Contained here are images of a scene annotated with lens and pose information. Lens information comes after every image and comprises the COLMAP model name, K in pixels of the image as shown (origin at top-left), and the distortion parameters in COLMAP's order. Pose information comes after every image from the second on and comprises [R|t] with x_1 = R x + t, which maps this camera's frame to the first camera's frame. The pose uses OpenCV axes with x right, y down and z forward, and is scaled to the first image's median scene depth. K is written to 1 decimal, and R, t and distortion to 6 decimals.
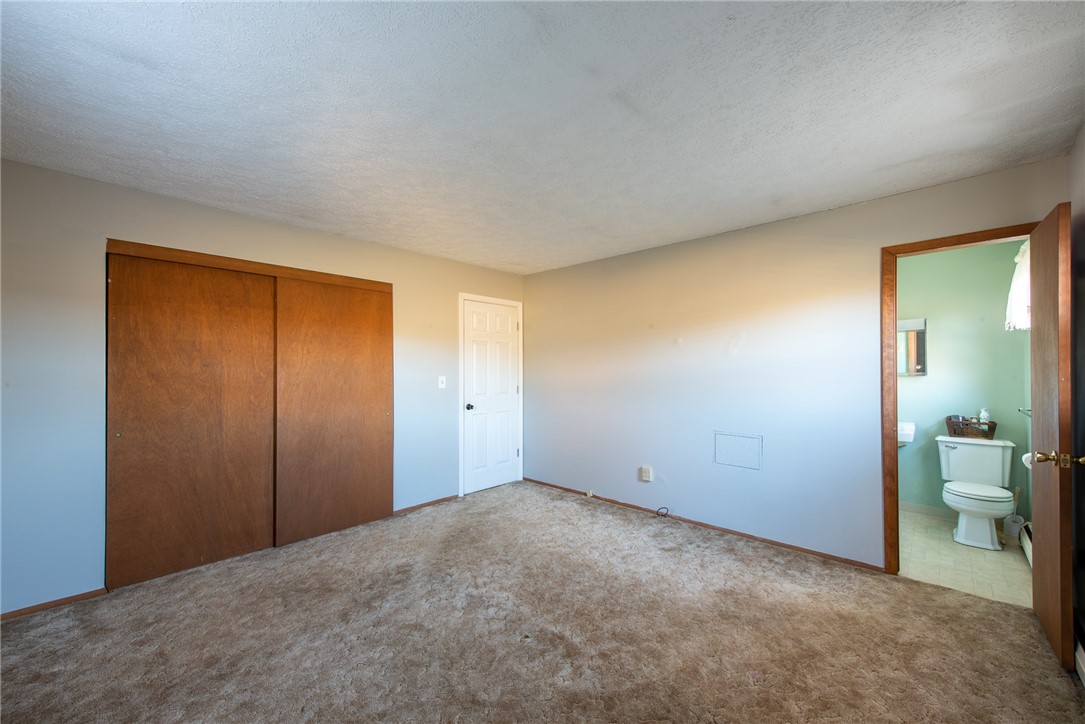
lens RADIAL K [[428.5, 0, 542.3], [0, 428.5, 364.7], [0, 0, 1]] dist [0.018315, -0.000122]
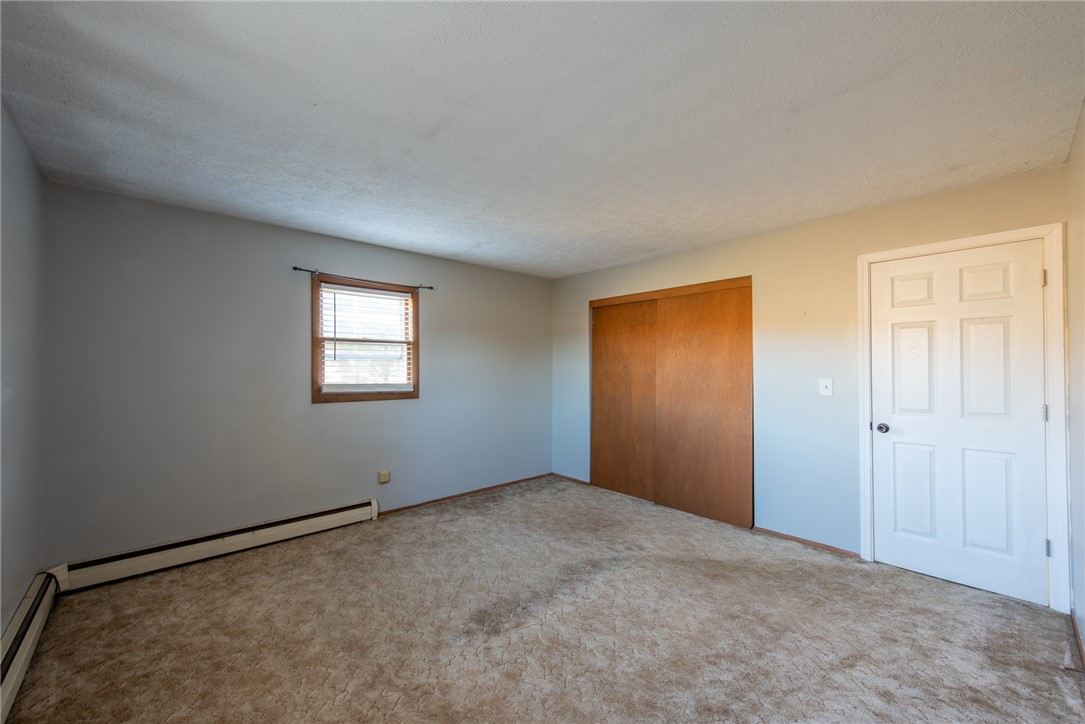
lens RADIAL K [[423.6, 0, 541.6], [0, 423.6, 365.4], [0, 0, 1]] dist [0.008931, -0.000529]
pose [[-0.081165, -0.007554, -0.996672, 0.736419], [0.010969, 0.999904, -0.008472, 0.006580], [0.996640, -0.011620, -0.081074, 0.790376]]
